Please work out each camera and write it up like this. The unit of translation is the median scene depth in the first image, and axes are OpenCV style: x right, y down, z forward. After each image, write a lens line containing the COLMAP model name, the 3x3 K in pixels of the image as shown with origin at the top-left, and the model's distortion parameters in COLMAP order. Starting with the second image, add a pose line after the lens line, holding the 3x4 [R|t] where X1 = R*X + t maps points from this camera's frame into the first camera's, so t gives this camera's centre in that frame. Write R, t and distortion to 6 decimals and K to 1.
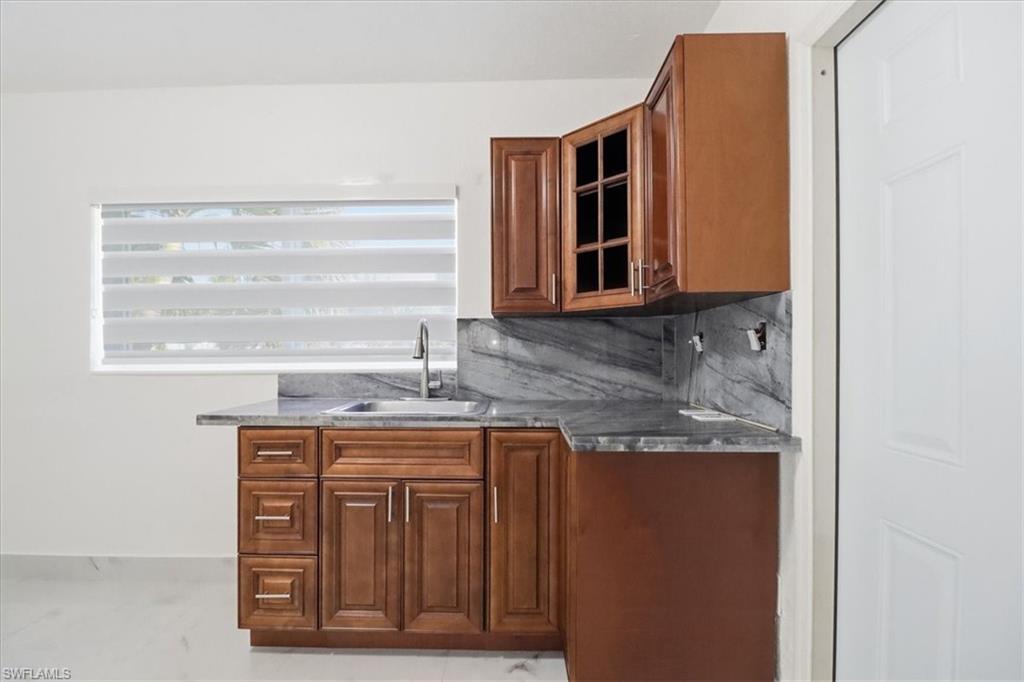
lens RADIAL K [[484.2, 0, 513.4], [0, 484.2, 345.0], [0, 0, 1]] dist [-0.012079, -0.000727]
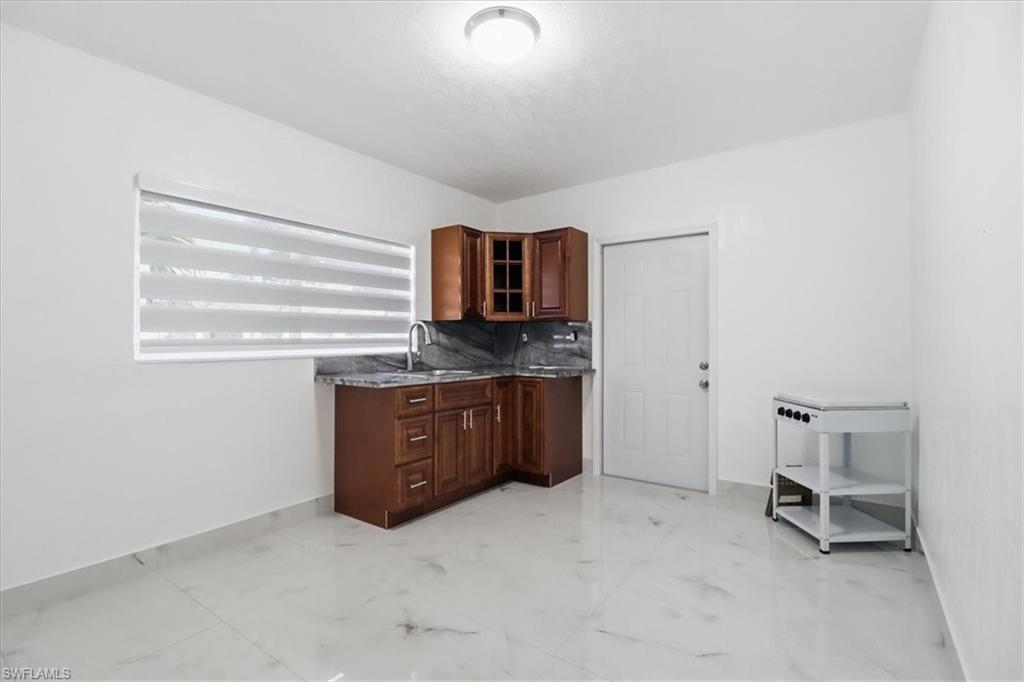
lens RADIAL K [[455.6, 0, 509.4], [0, 455.6, 328.7], [0, 0, 1]] dist [-0.000568, -0.000085]
pose [[0.585247, 0.023901, 0.810503, -1.232988], [-0.011294, 0.999709, -0.021326, 0.002182], [-0.810776, 0.003327, 0.585346, -0.153365]]
